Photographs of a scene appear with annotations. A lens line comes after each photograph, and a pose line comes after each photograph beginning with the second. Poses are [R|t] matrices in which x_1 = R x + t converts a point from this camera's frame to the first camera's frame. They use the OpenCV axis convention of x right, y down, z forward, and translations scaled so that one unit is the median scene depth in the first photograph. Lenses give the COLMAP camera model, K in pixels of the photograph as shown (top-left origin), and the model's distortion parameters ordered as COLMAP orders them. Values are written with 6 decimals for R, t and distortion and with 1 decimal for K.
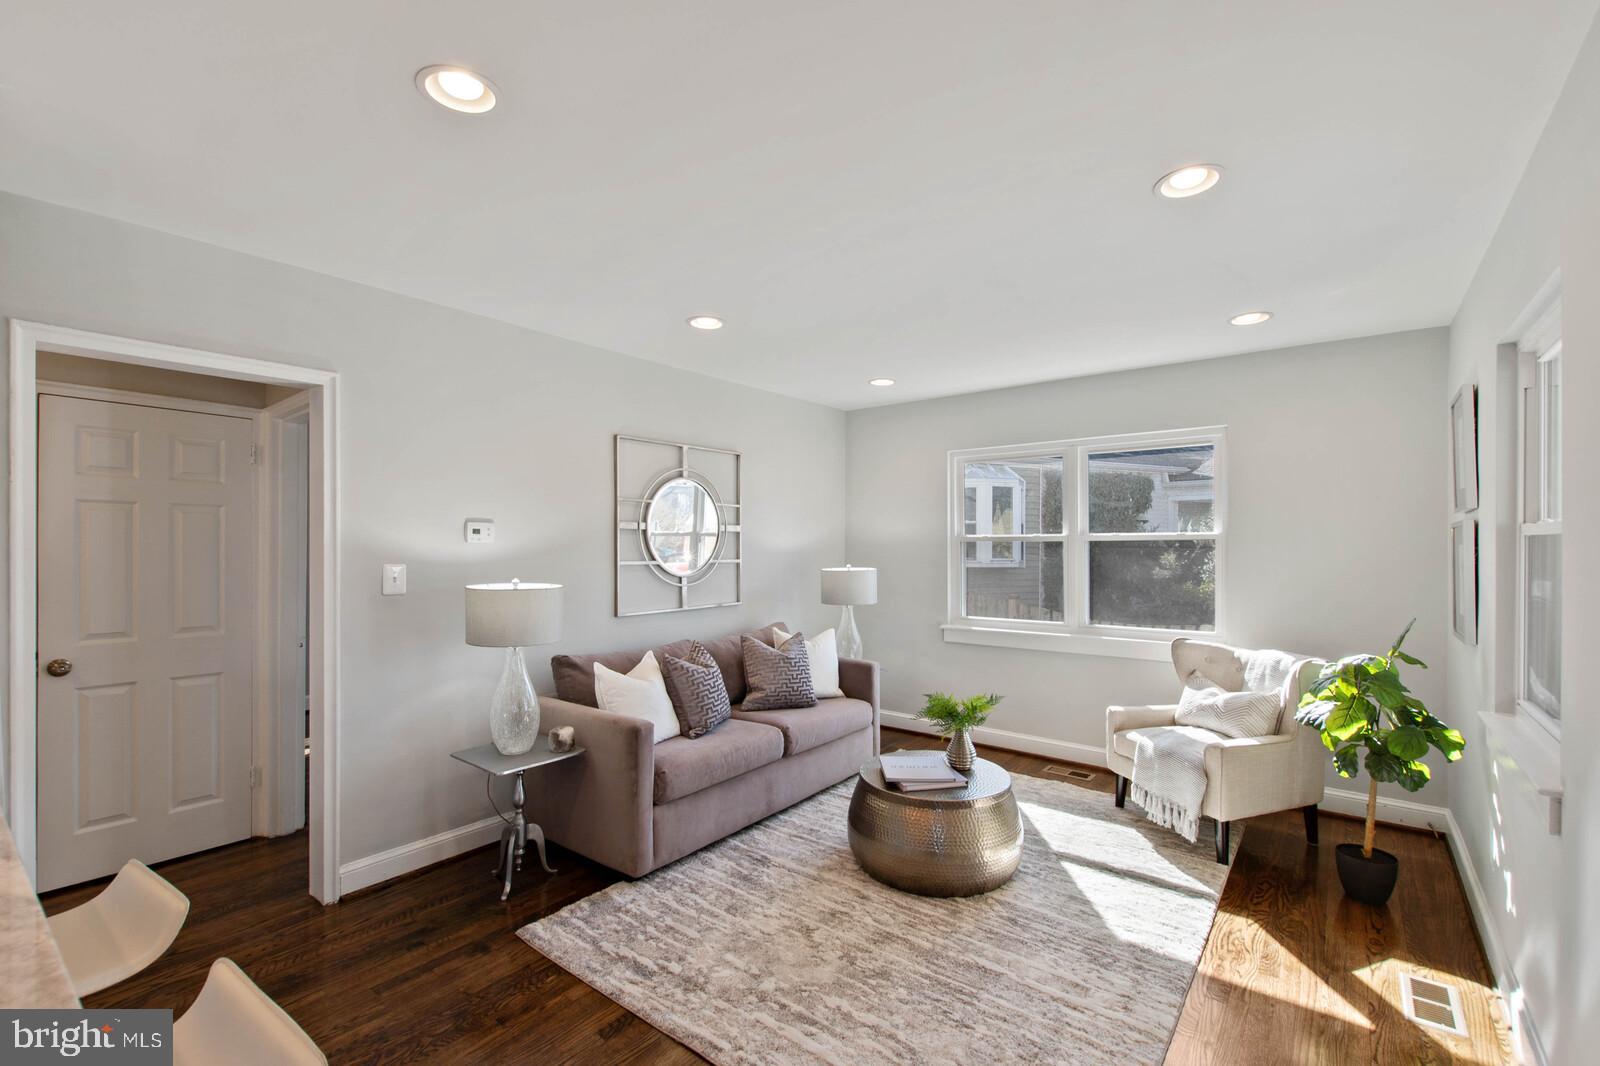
lens RADIAL K [[701.3, 0, 803.1], [0, 701.3, 549.4], [0, 0, 1]] dist [0.001080, 0.000113]
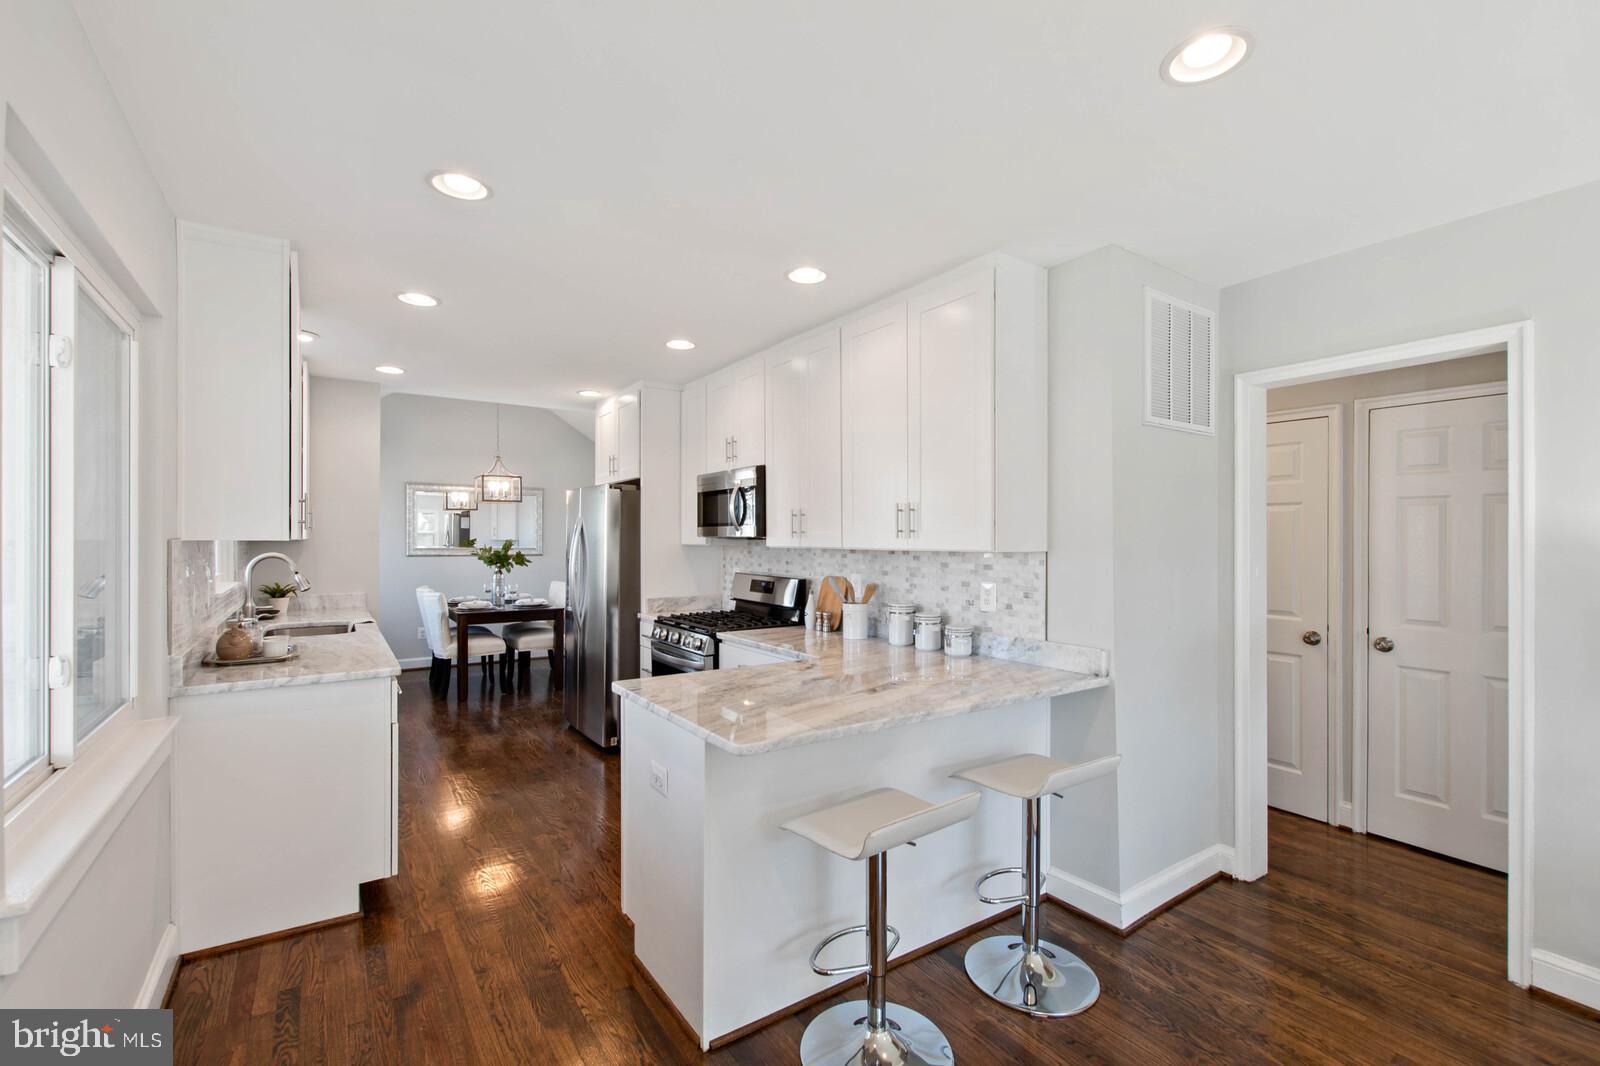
lens RADIAL K [[701.7, 0, 796.7], [0, 701.7, 540.1], [0, 0, 1]] dist [0.017304, 0.000277]
pose [[-0.315638, 0.000576, -0.948880, 0.350388], [-0.003387, 0.999993, 0.001733, -0.001676], [0.948874, 0.003761, -0.315633, 0.456013]]
